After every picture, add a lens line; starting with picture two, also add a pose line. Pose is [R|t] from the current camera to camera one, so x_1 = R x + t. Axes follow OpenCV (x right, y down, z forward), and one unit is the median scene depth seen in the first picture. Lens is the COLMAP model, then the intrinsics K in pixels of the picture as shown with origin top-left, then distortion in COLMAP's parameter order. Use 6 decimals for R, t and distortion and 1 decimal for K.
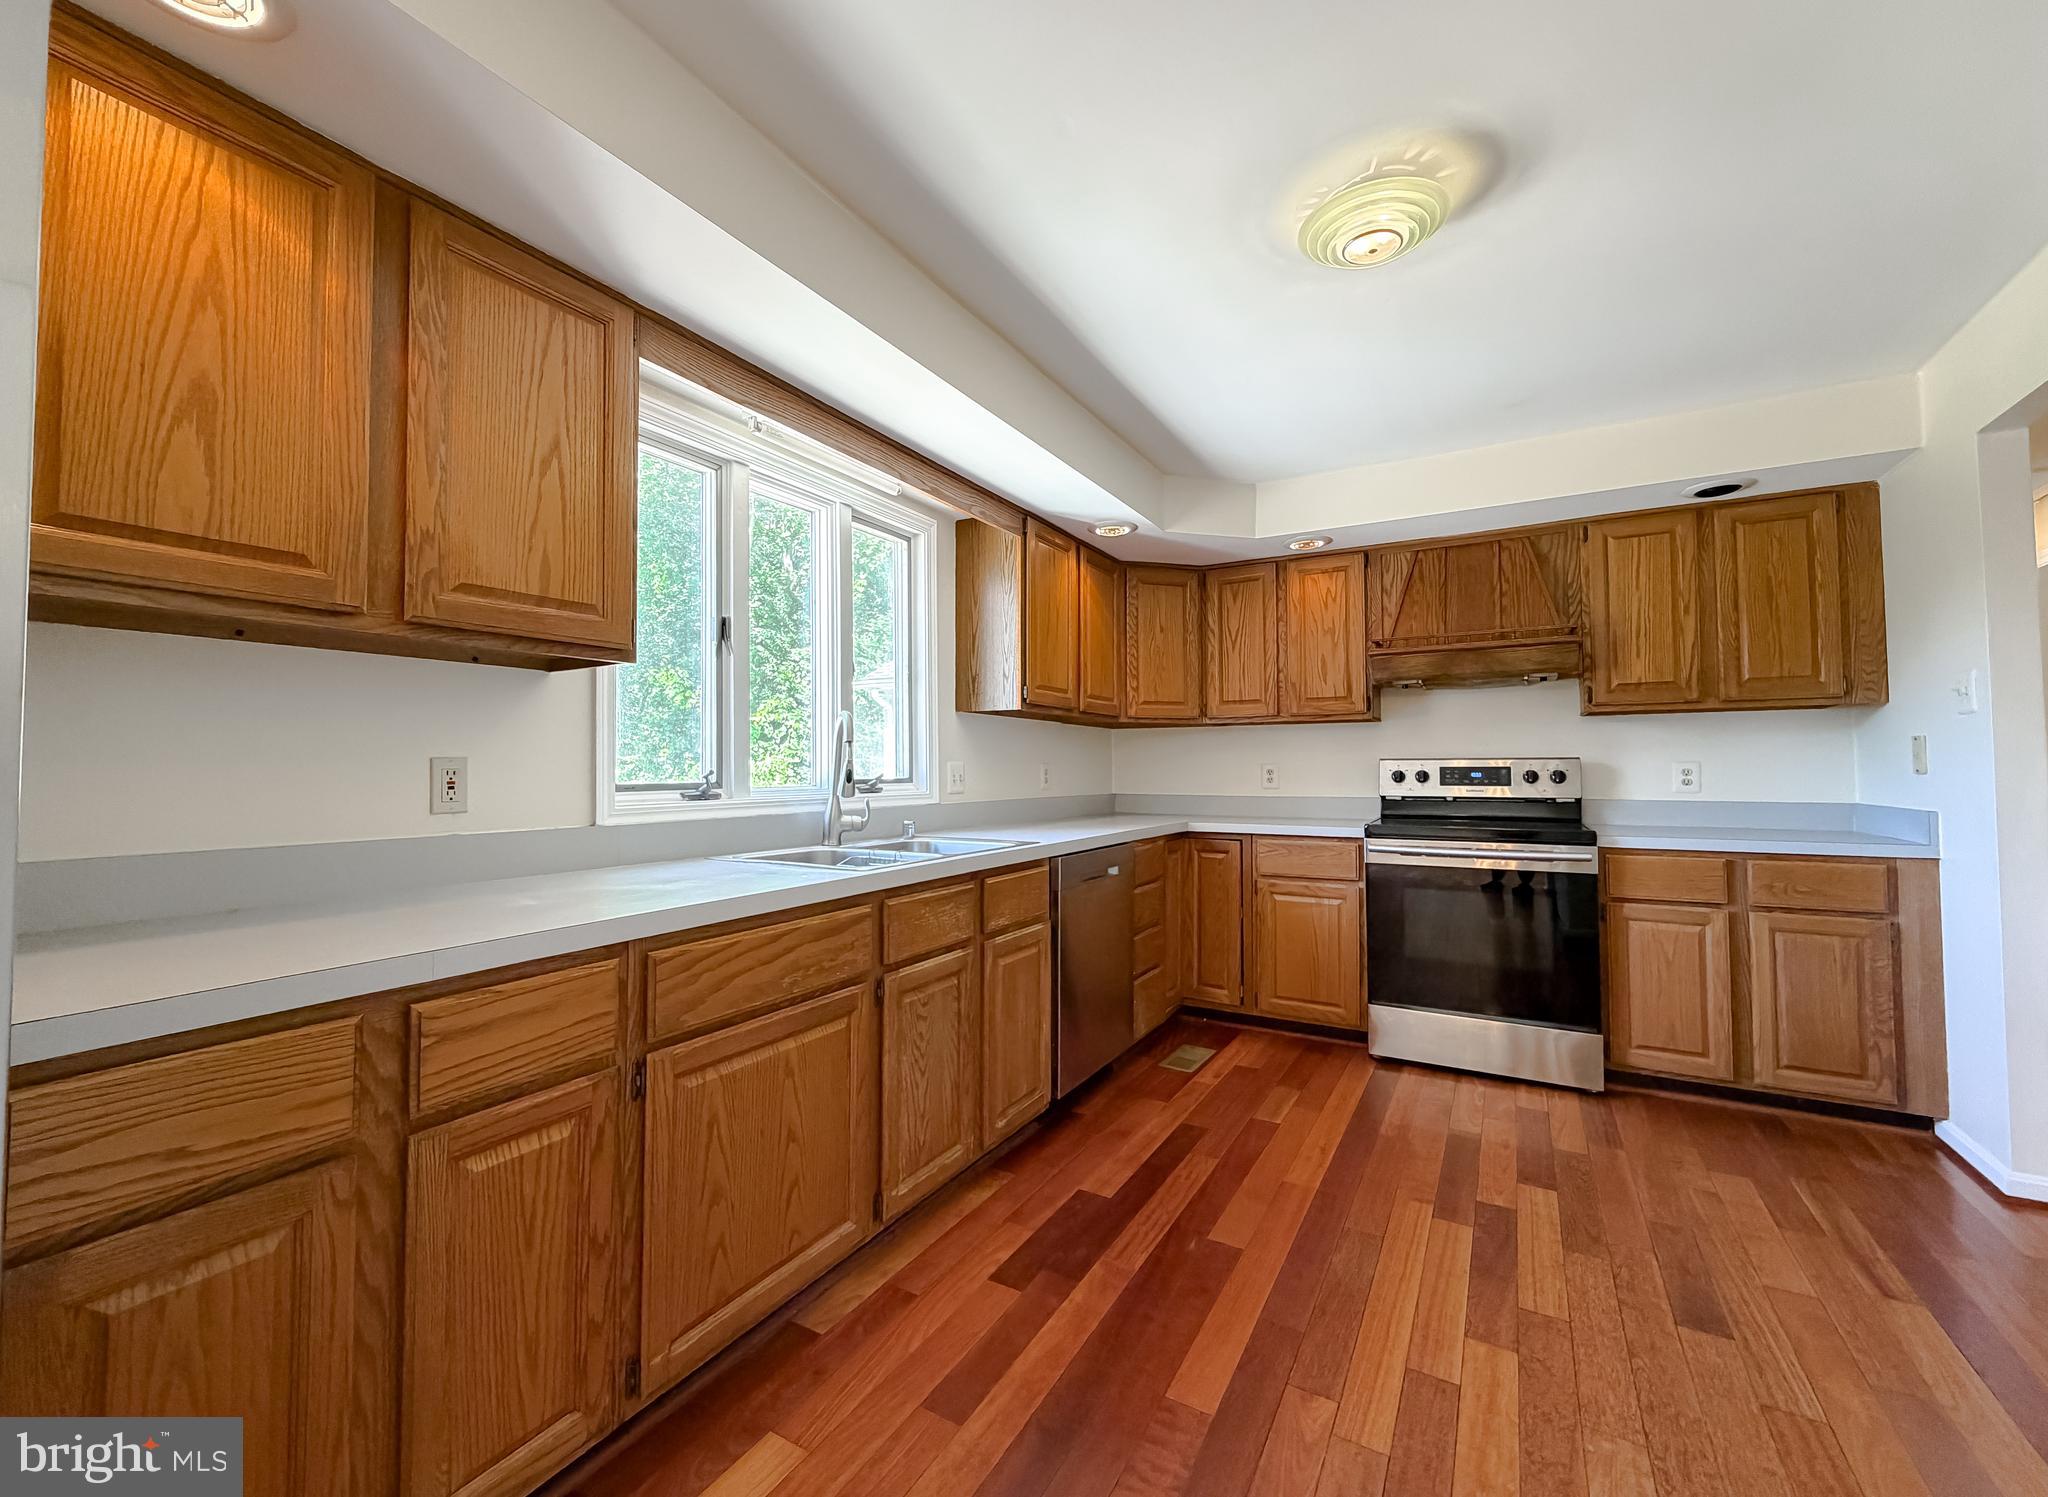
lens RADIAL K [[824.2, 0, 1025.8], [0, 824.2, 732.8], [0, 0, 1]] dist [-0.003245, 0.002746]
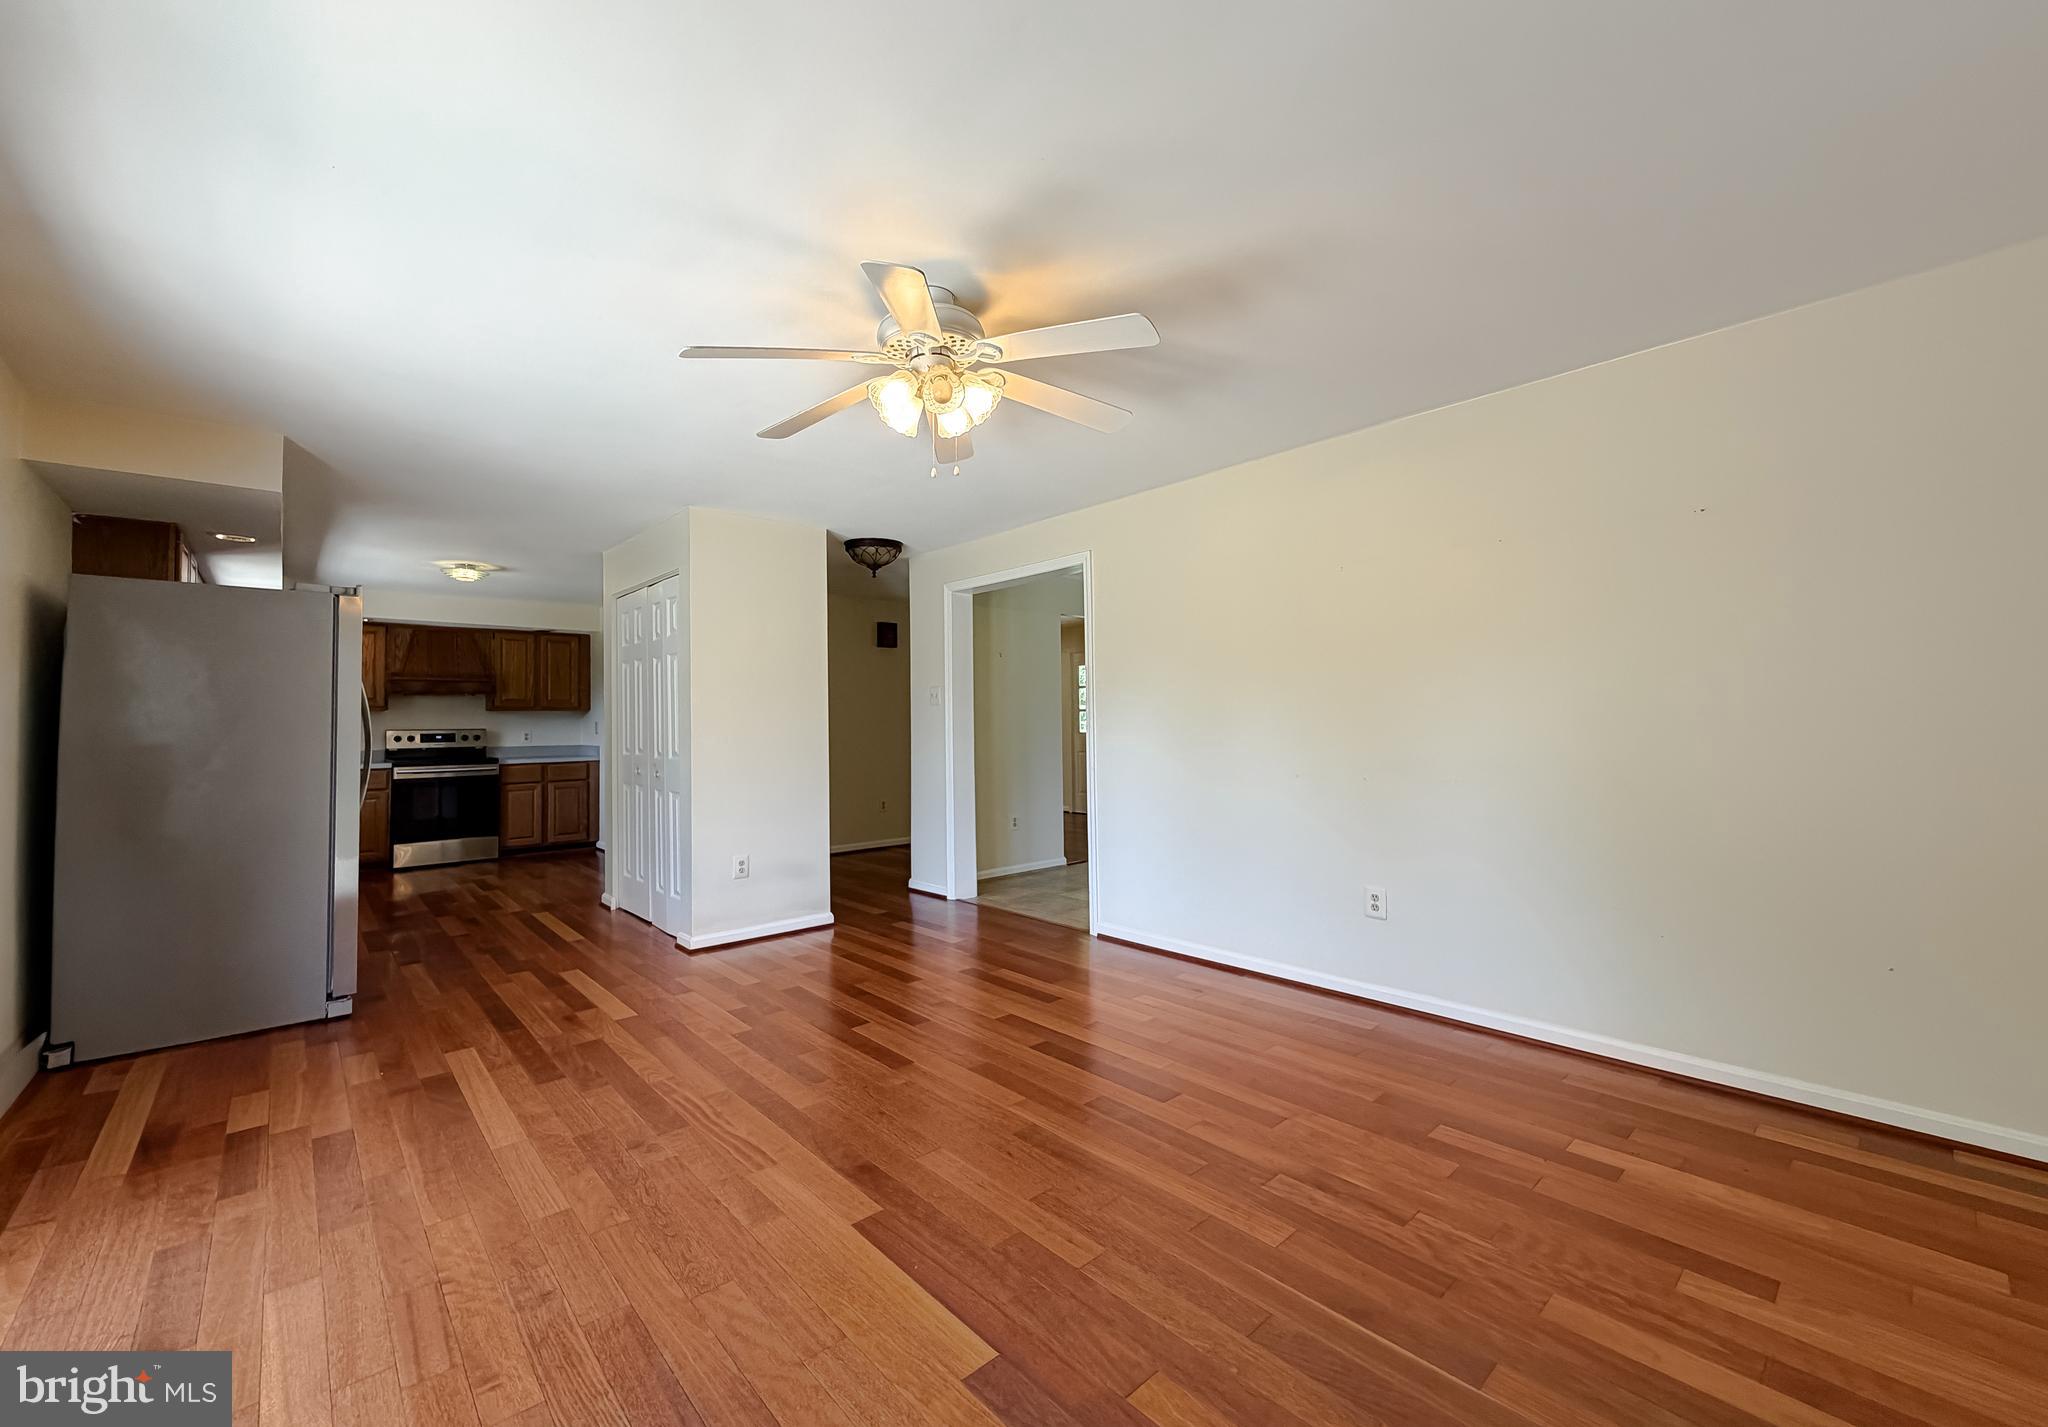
lens RADIAL K [[836.2, 0, 1021.5], [0, 836.2, 698.1], [0, 0, 1]] dist [0.002722, 0.000124]
pose [[0.303765, 0.030695, 0.952252, -1.294999], [-0.024557, 0.999401, -0.024381, -0.042451], [-0.952430, -0.015978, 0.304337, -1.335486]]
